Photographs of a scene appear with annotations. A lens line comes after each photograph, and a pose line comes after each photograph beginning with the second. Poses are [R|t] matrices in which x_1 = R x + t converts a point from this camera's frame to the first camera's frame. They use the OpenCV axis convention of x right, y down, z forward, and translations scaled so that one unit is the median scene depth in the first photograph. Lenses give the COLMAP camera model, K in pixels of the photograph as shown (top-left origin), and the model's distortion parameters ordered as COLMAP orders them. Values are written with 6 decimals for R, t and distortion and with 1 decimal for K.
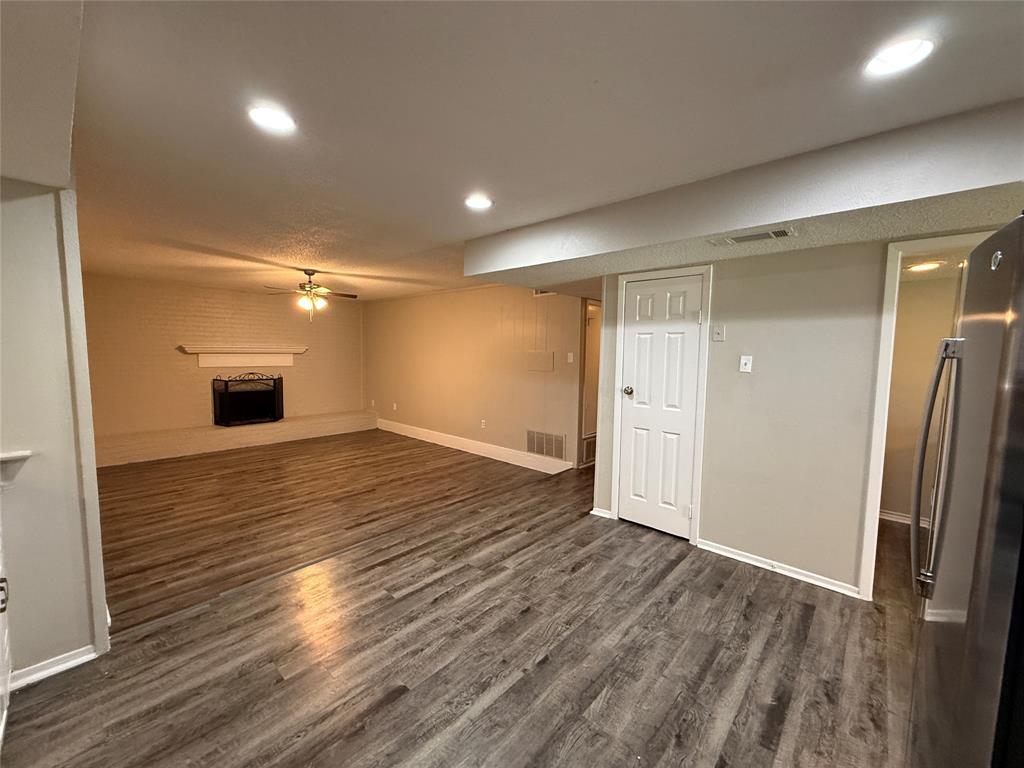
lens RADIAL K [[407.8, 0, 510.9], [0, 407.8, 382.1], [0, 0, 1]] dist [-0.000891, 0.000934]
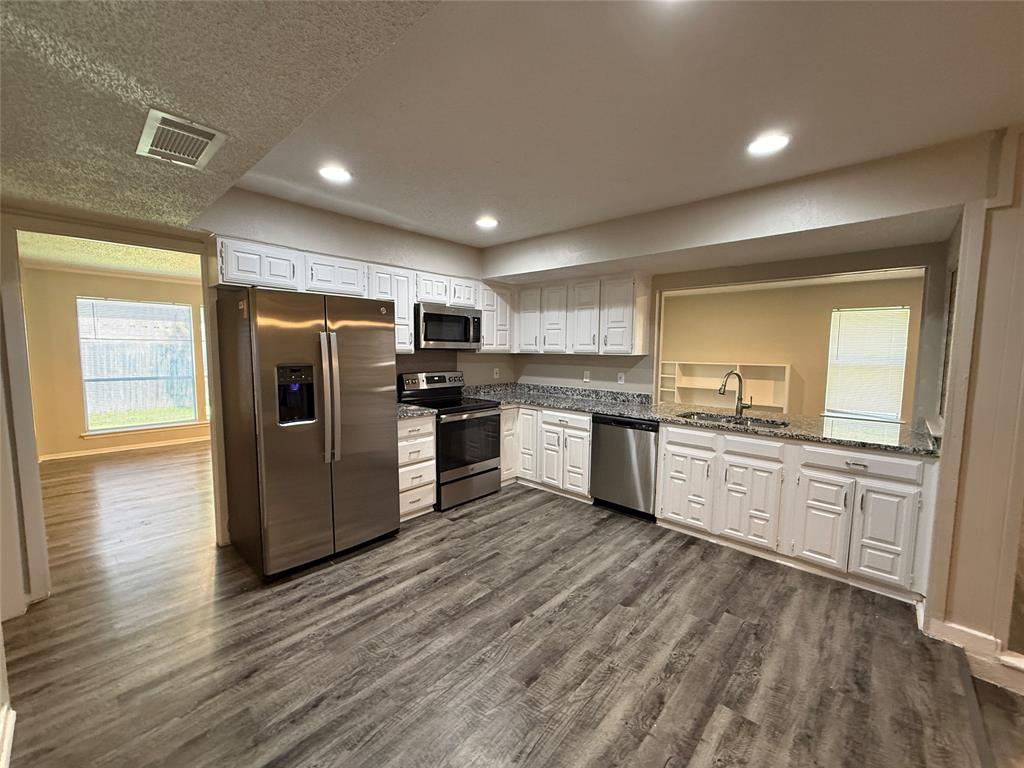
lens RADIAL K [[407.8, 0, 510.7], [0, 407.8, 383.8], [0, 0, 1]] dist [-0.000891, 0.000934]
pose [[-0.999696, -0.024512, 0.002504, 0.064939], [-0.023778, 0.986364, 0.162853, -0.082855], [-0.006462, 0.162744, -0.986647, 1.230861]]
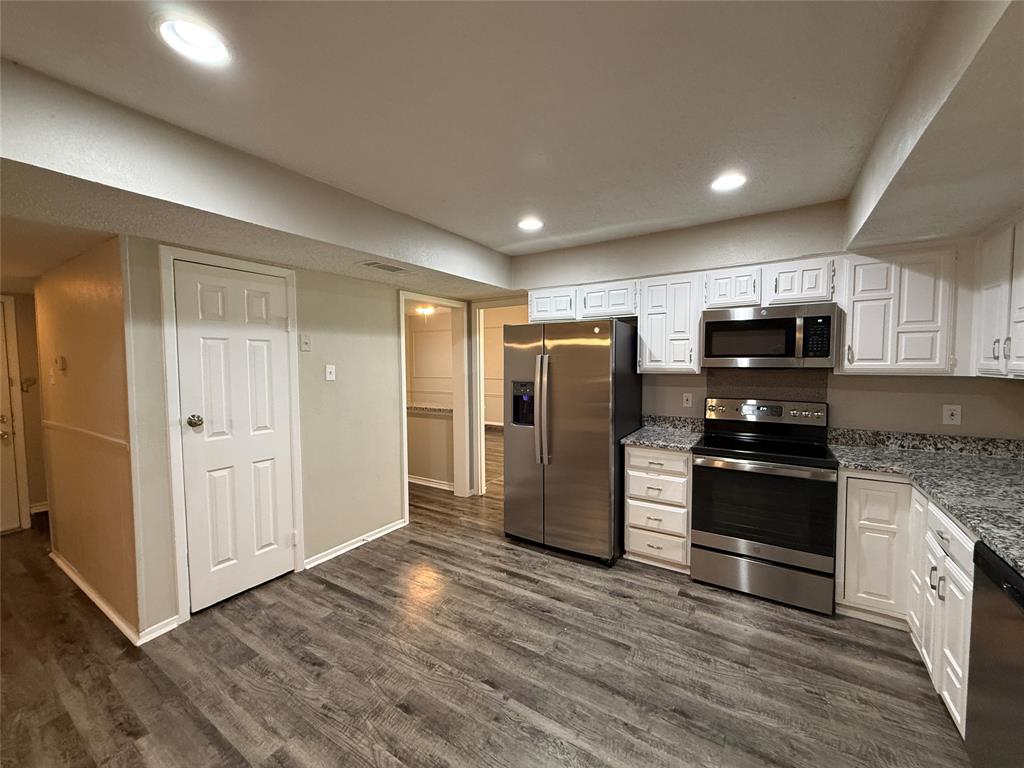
lens RADIAL K [[407.8, 0, 511.3], [0, 407.8, 383.2], [0, 0, 1]] dist [-0.000891, 0.000934]
pose [[-0.165001, -0.066005, 0.984082, -0.515129], [0.080038, 0.993571, 0.080061, -0.059446], [-0.983041, 0.091974, -0.158657, 0.643758]]
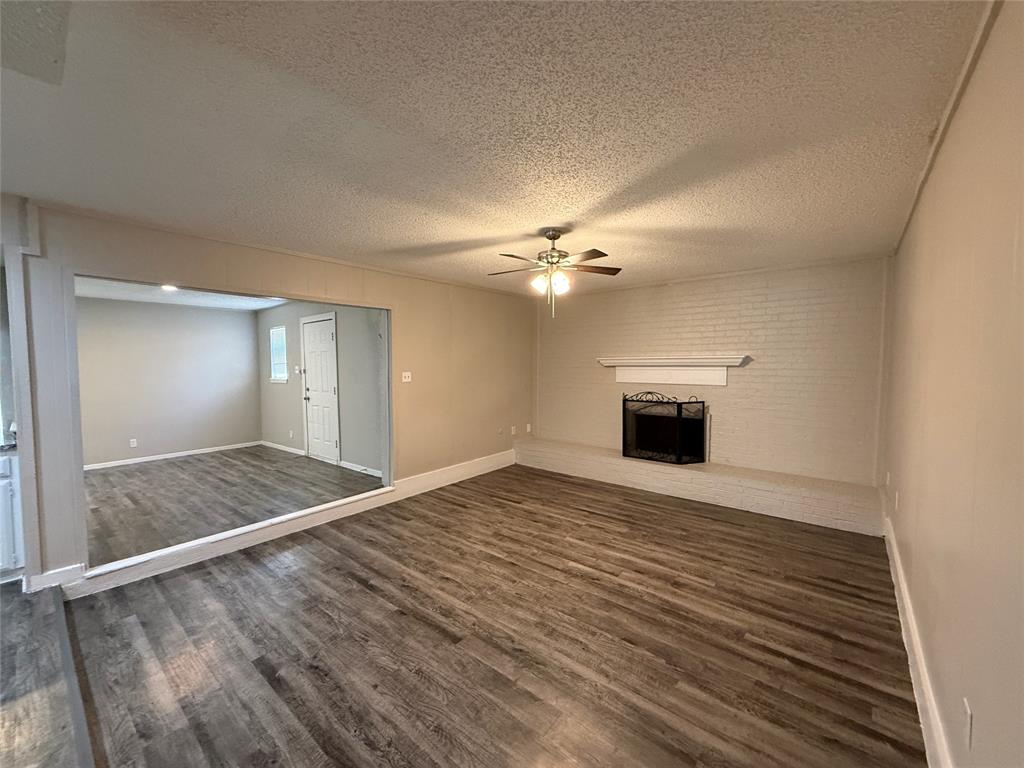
lens RADIAL K [[407.8, 0, 511.0], [0, 407.8, 383.0], [0, 0, 1]] dist [-0.000891, 0.000934]
pose [[0.042026, 0.033563, -0.998553, 0.219089], [-0.069544, 0.997110, 0.030588, -0.095714], [0.996693, 0.068158, 0.044238, 1.531503]]
